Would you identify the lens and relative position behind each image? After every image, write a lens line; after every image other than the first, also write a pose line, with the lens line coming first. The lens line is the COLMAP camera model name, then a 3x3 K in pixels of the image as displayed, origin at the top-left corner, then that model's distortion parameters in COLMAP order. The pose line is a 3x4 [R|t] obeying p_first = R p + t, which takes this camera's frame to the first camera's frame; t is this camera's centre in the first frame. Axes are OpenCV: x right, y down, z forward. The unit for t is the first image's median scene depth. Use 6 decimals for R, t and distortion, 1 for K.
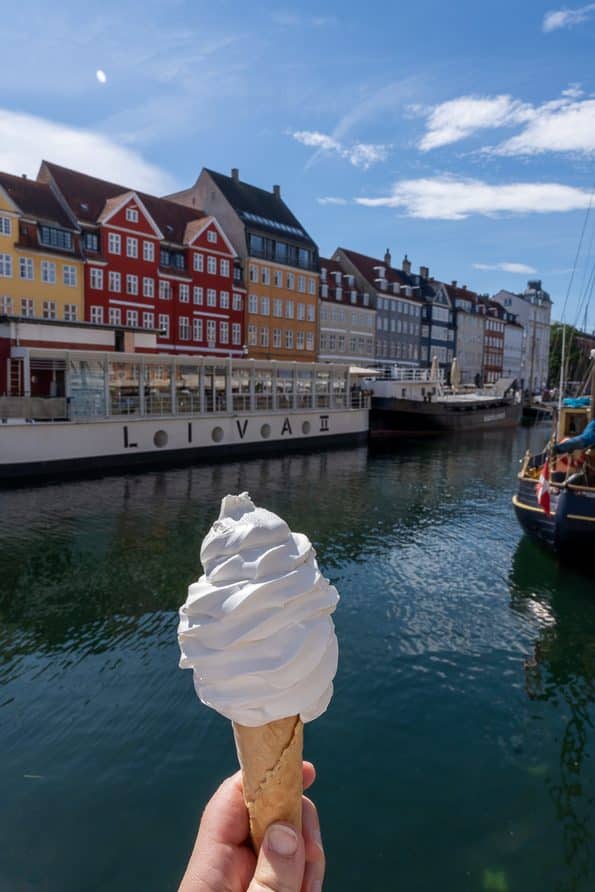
lens RADIAL K [[634.3, 0, 300.5], [0, 634.3, 448.6], [0, 0, 1]] dist [0.005151, -0.006760]
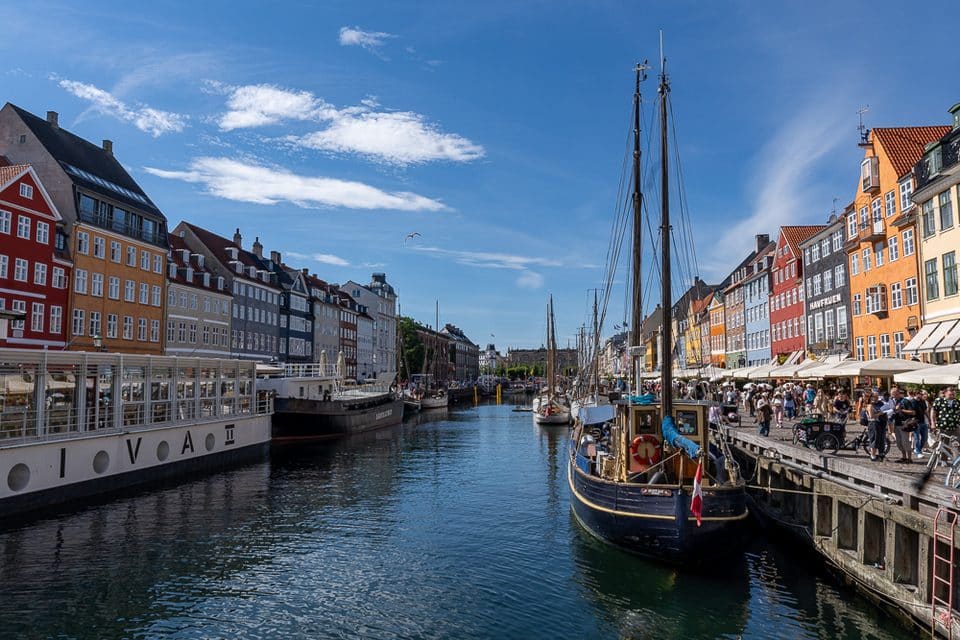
lens RADIAL K [[682.7, 0, 480.7], [0, 682.7, 315.7], [0, 0, 1]] dist [0.005151, -0.006760]
pose [[0.827285, 0.027492, 0.561109, -0.121125], [0.078585, 0.983318, -0.164043, -0.013648], [-0.556258, 0.179805, 0.811324, 0.067221]]
